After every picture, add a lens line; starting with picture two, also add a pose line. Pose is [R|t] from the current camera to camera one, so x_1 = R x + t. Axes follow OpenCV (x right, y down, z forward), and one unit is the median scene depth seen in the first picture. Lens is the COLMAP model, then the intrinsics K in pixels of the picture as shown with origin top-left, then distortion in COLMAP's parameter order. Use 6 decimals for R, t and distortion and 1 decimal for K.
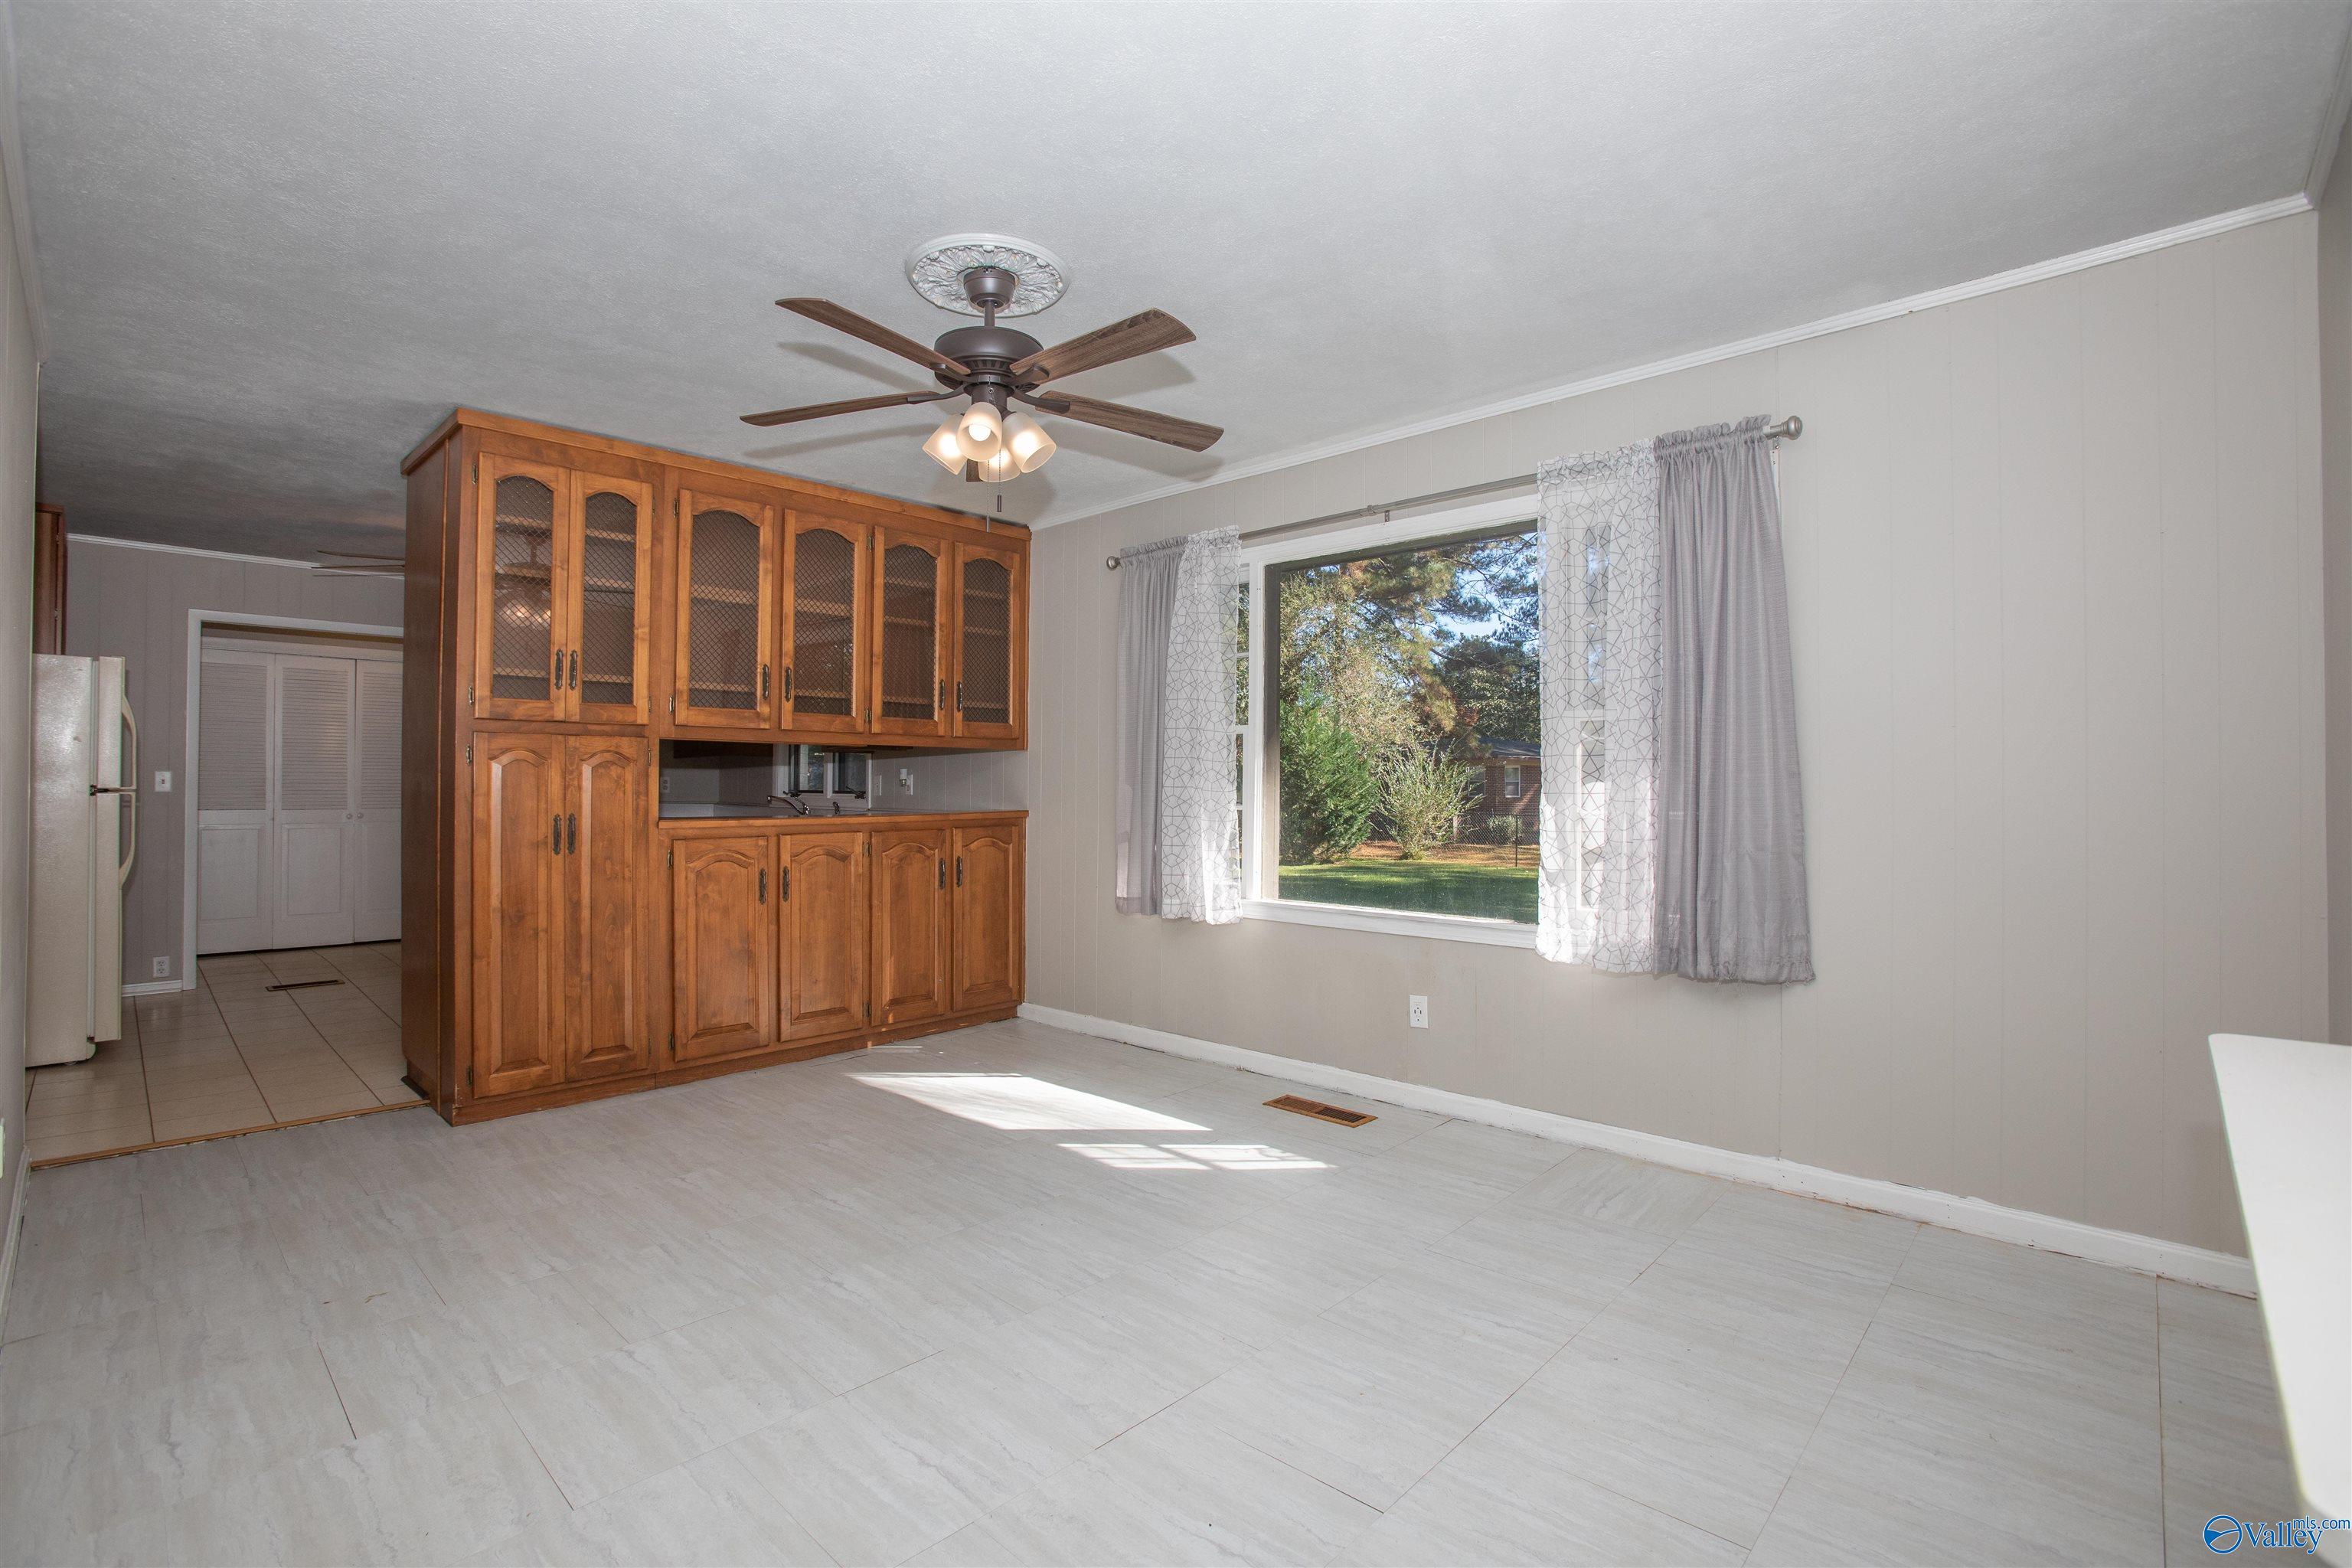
lens RADIAL K [[1078.6, 0, 1176.0], [0, 1078.6, 784.0], [0, 0, 1]] dist [-0.078467, 0.030488]
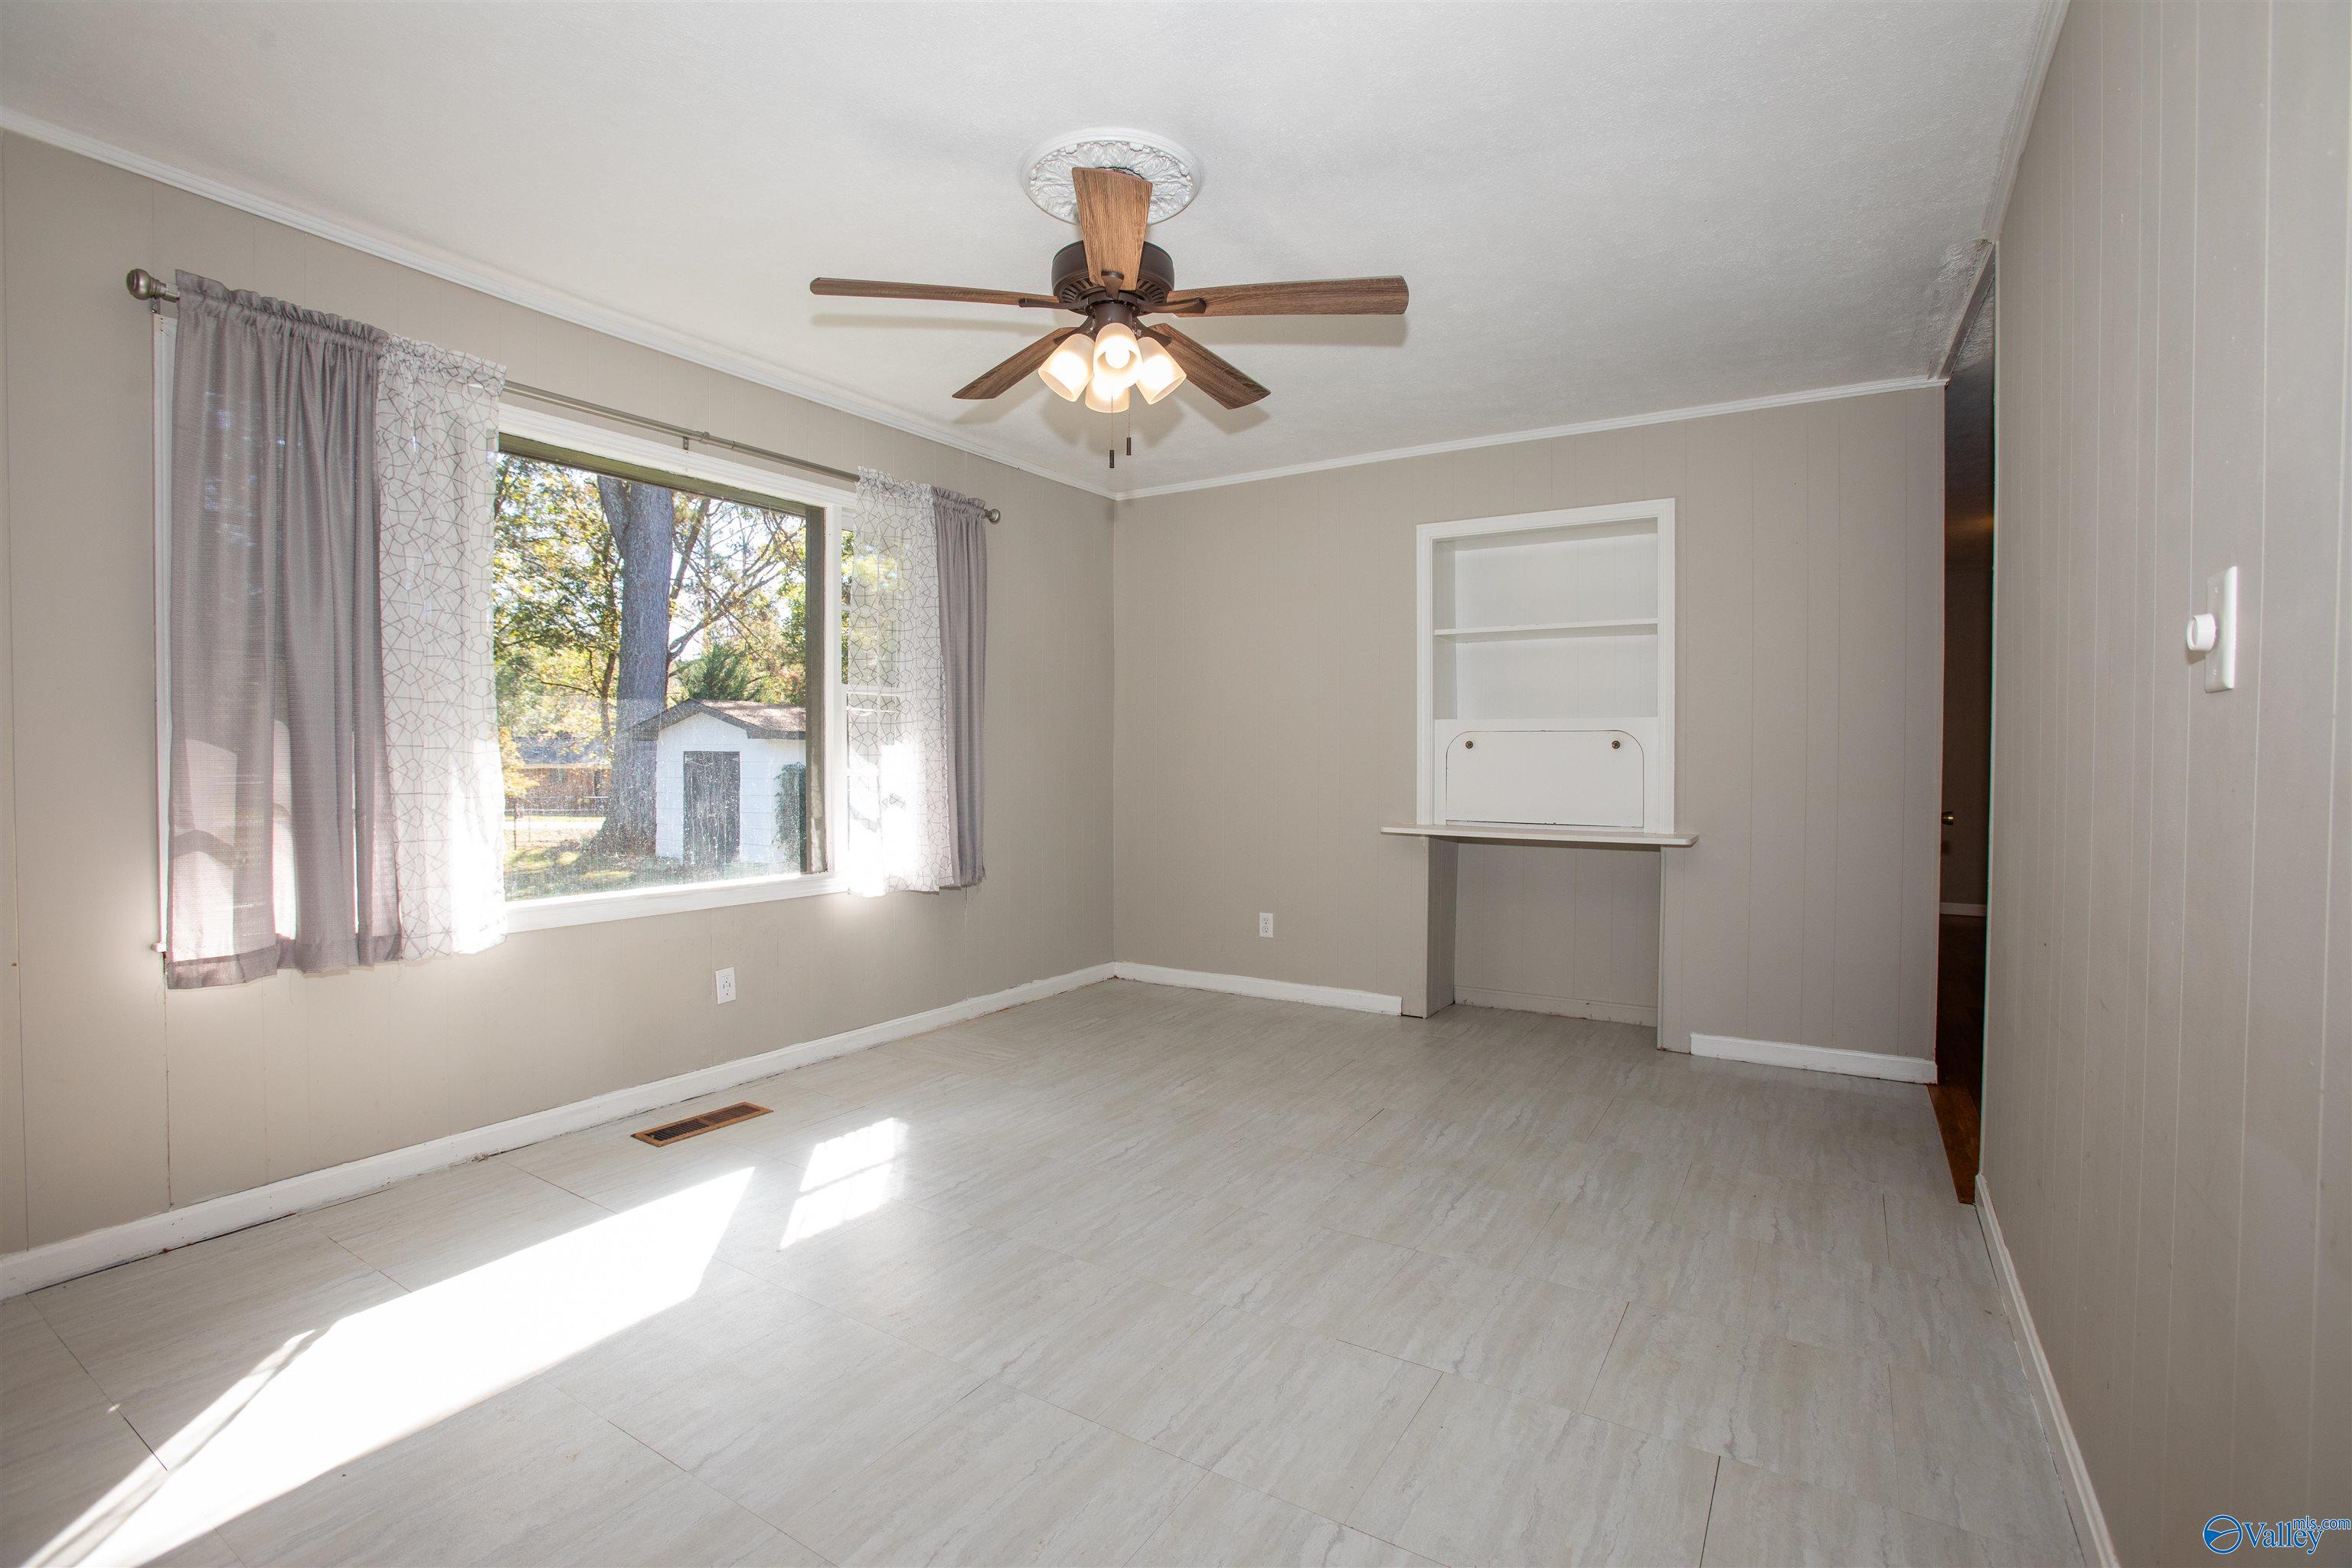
lens RADIAL K [[1078.6, 0, 1176.0], [0, 1078.6, 784.0], [0, 0, 1]] dist [-0.078467, 0.030488]
pose [[-0.205018, -0.026538, 0.978398, -0.943612], [-0.010160, 0.999636, 0.024985, 0.009341], [-0.978705, -0.004819, -0.205213, 0.990048]]
